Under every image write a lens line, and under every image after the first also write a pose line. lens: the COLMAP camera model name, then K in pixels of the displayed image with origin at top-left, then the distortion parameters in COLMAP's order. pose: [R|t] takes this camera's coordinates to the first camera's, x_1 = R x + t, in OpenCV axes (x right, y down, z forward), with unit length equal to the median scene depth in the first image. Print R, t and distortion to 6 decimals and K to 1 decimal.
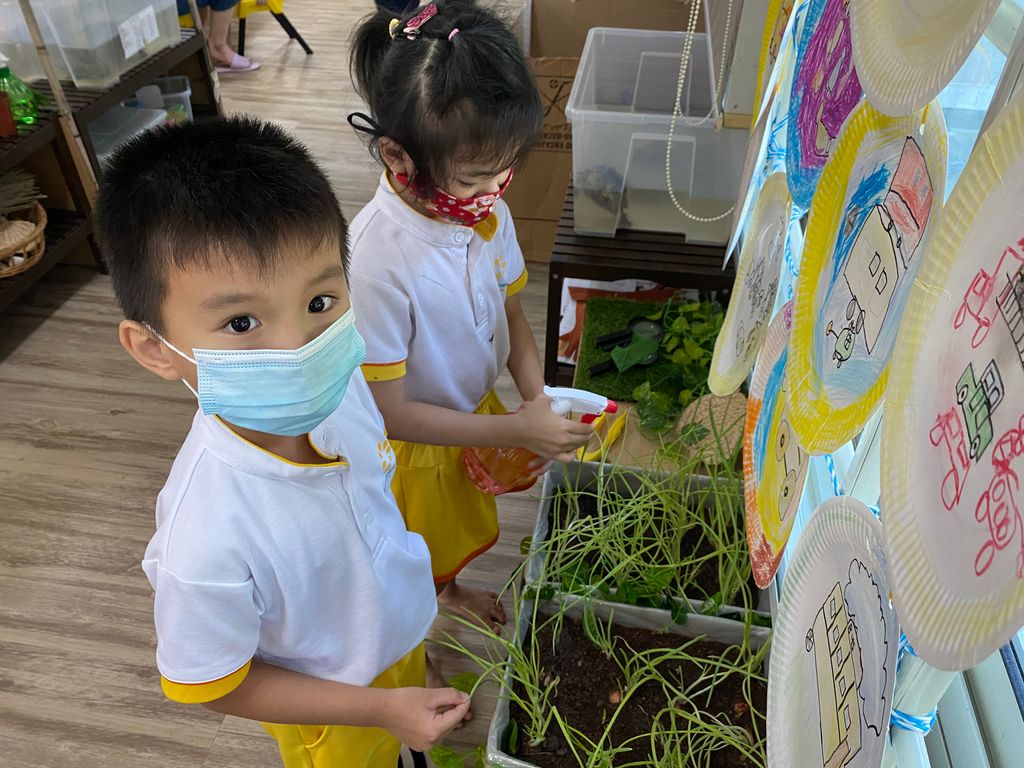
lens RADIAL K [[802.9, 0, 514.9], [0, 802.9, 376.4], [0, 0, 1]] dist [0.030539, -0.019740]
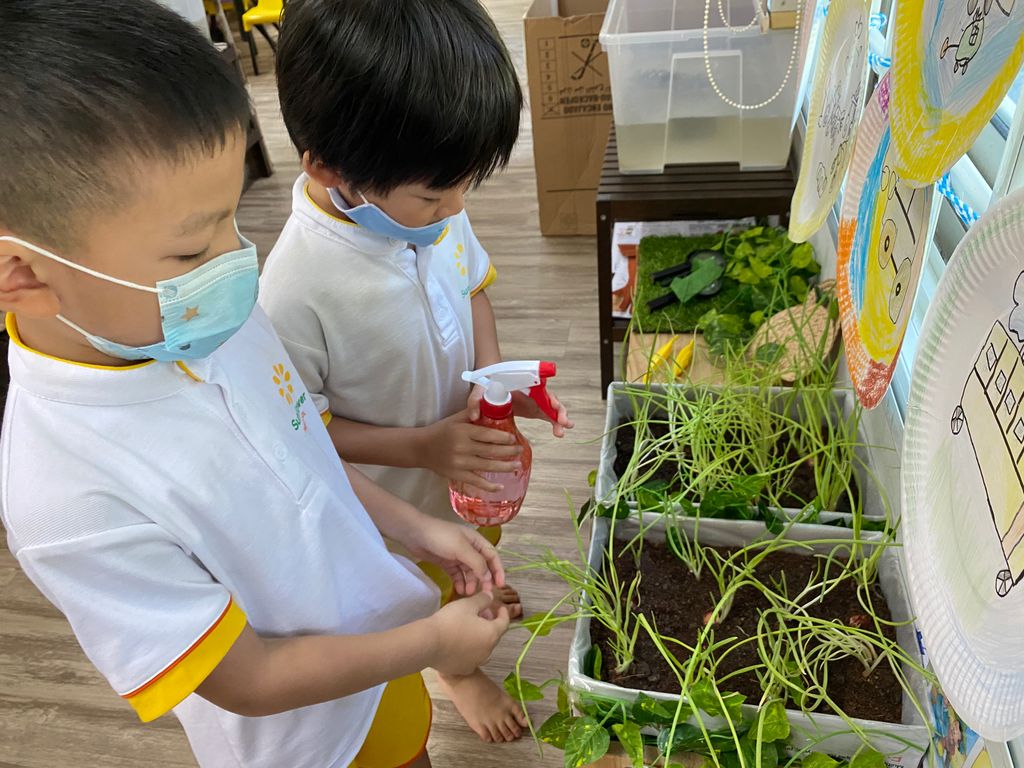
lens RADIAL K [[802.9, 0, 505.7], [0, 802.9, 391.9], [0, 0, 1]] dist [0.030539, -0.019740]
pose [[0.993724, -0.079656, -0.078528, -0.006284], [0.076036, 0.995946, -0.048070, 0.132087], [0.082039, 0.041797, 0.995752, 0.069604]]
